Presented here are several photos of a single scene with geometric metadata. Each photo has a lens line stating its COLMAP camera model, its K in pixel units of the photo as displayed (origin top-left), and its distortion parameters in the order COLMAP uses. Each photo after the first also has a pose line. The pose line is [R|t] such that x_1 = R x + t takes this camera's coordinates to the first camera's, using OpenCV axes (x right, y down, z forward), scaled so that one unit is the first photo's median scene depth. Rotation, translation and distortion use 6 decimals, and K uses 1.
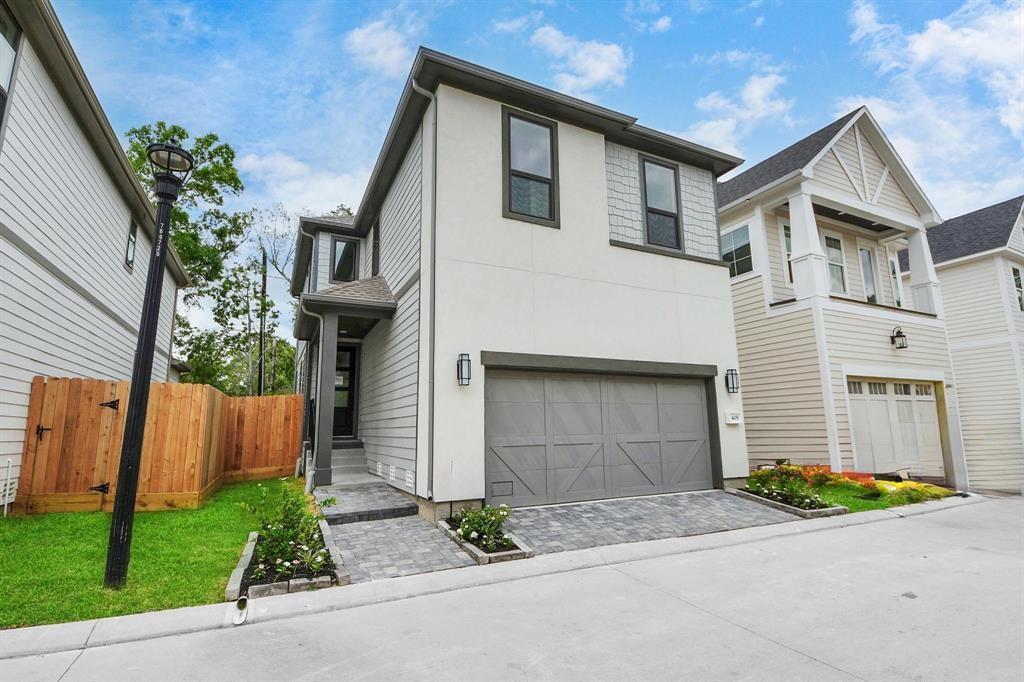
lens RADIAL K [[478.6, 0, 512.0], [0, 478.6, 341.0], [0, 0, 1]] dist [0.031858, -0.029511]
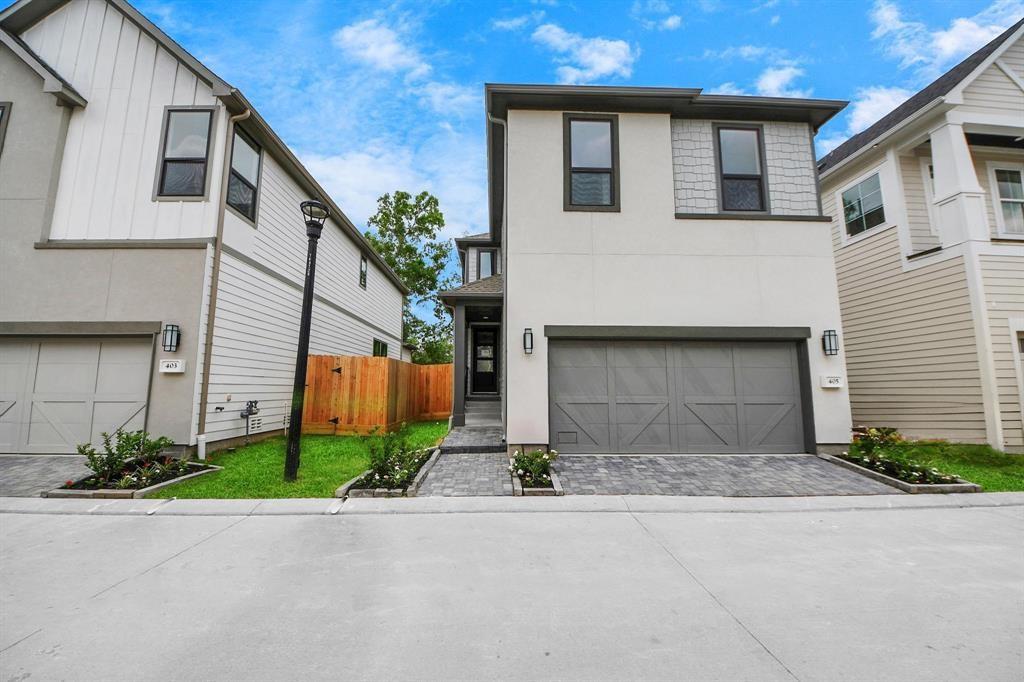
lens RADIAL K [[364.7, 0, 506.6], [0, 364.7, 344.6], [0, 0, 1]] dist [0.031495, -0.020992]
pose [[0.912884, -0.034149, -0.406788, 0.198088], [0.058881, 0.997090, 0.048431, 0.016630], [0.403950, -0.068164, 0.912238, 0.095738]]
